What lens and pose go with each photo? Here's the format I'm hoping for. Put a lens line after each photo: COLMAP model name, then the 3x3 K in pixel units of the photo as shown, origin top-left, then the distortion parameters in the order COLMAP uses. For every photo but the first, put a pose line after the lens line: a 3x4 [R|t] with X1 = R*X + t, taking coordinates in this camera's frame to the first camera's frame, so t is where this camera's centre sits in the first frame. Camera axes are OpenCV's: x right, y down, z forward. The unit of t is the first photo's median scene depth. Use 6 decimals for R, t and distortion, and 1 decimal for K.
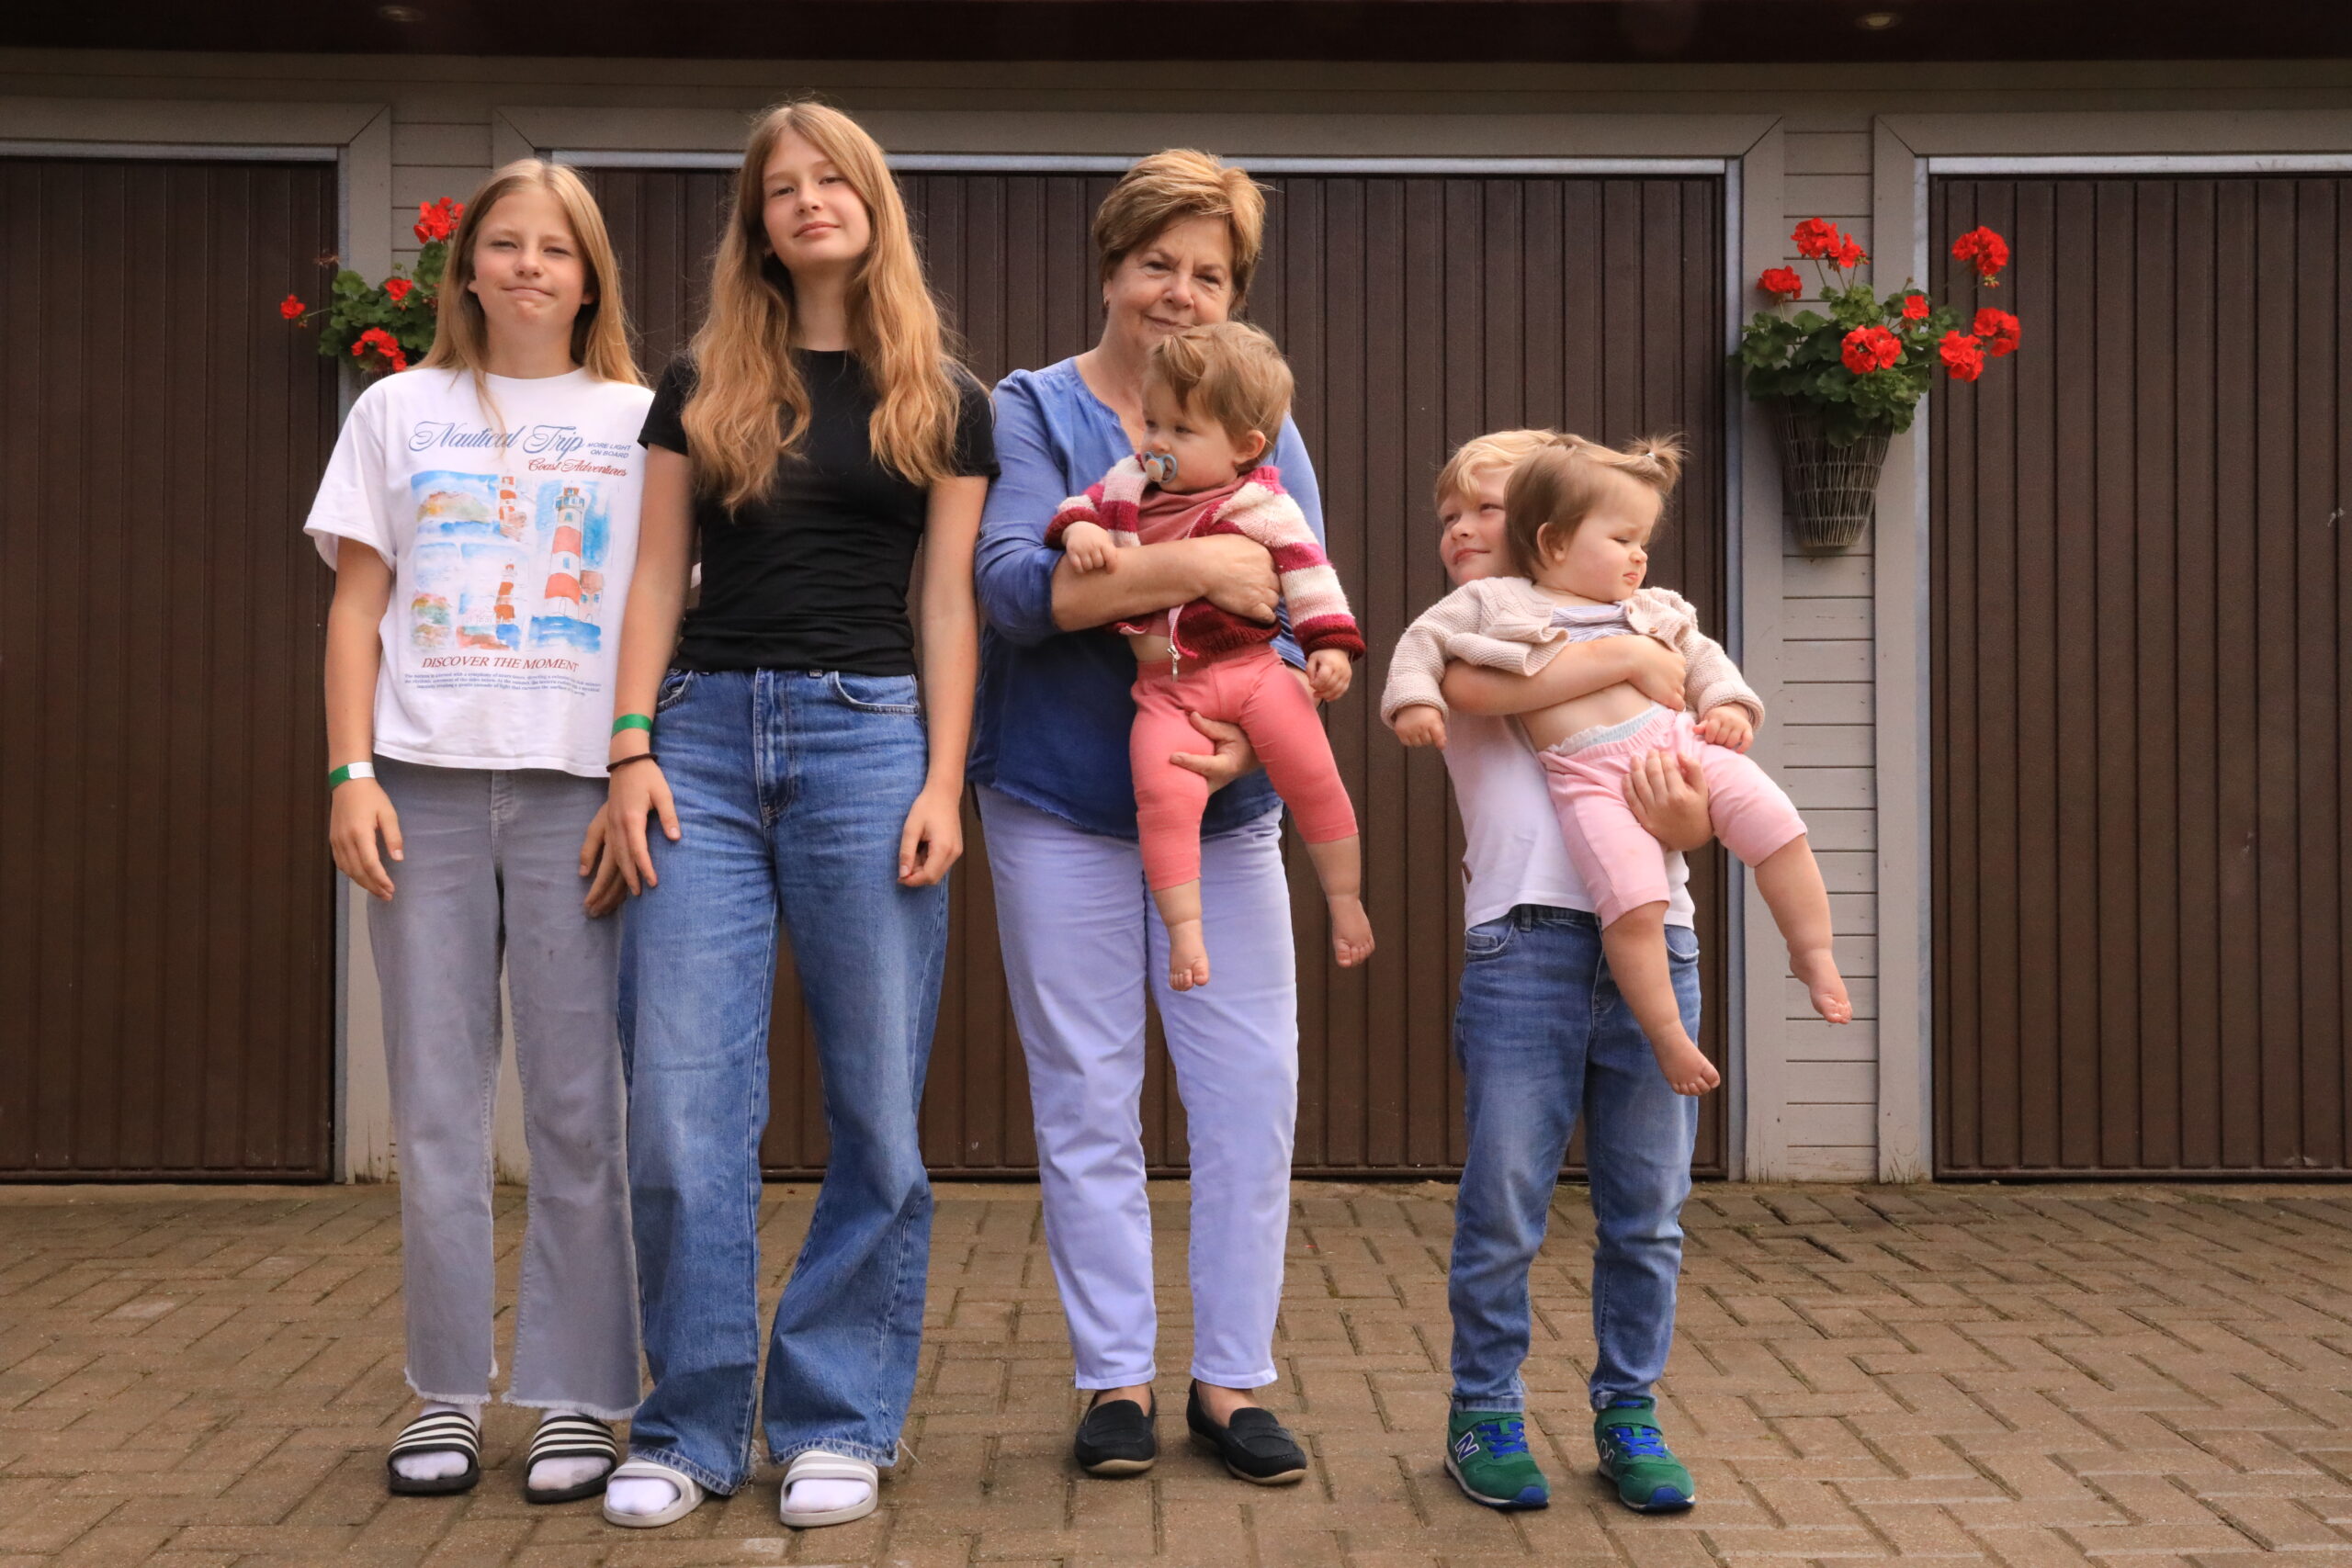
lens RADIAL K [[2623.2, 0, 1163.6], [0, 2623.2, 790.0], [0, 0, 1]] dist [0.002177, 0.158532]
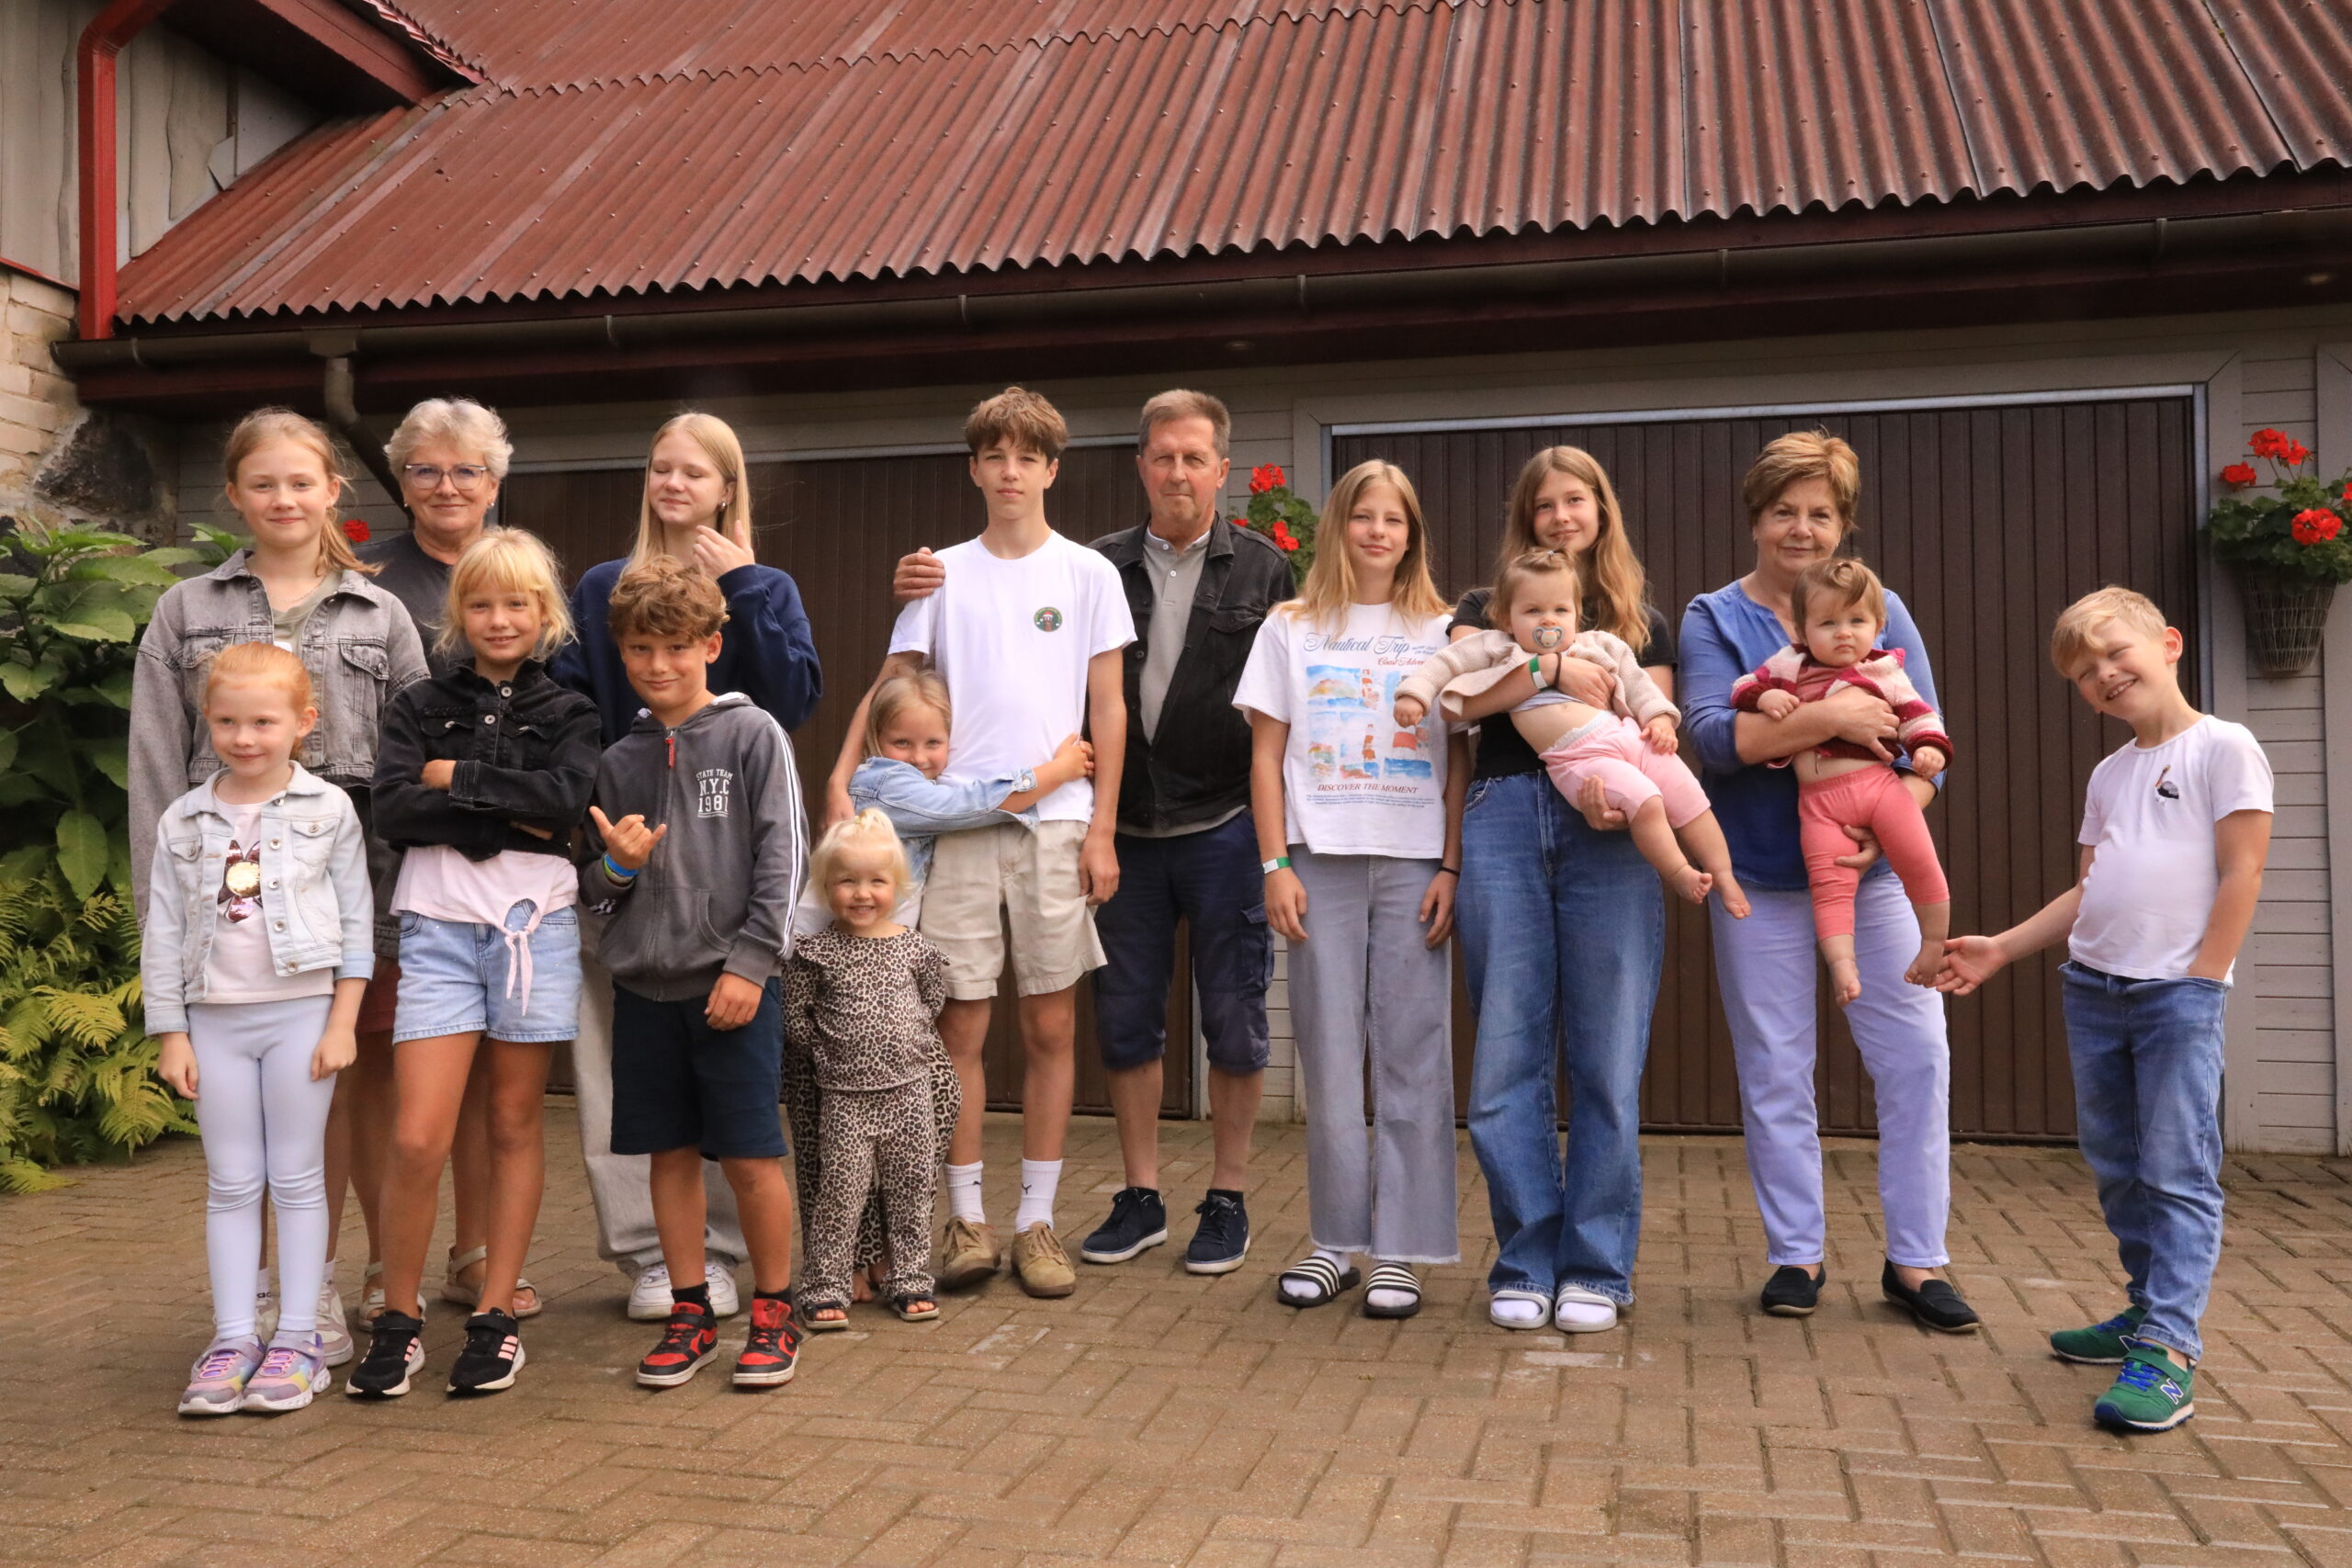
lens RADIAL K [[2016.0, 0, 1176.0], [0, 2016.0, 784.0], [0, 0, 1]] dist [-0.056039, 0.111675]
pose [[0.966940, -0.009771, -0.254817, -0.031351], [0.001421, 0.999457, -0.032932, -0.003612], [0.255000, 0.031481, 0.966428, -0.119816]]
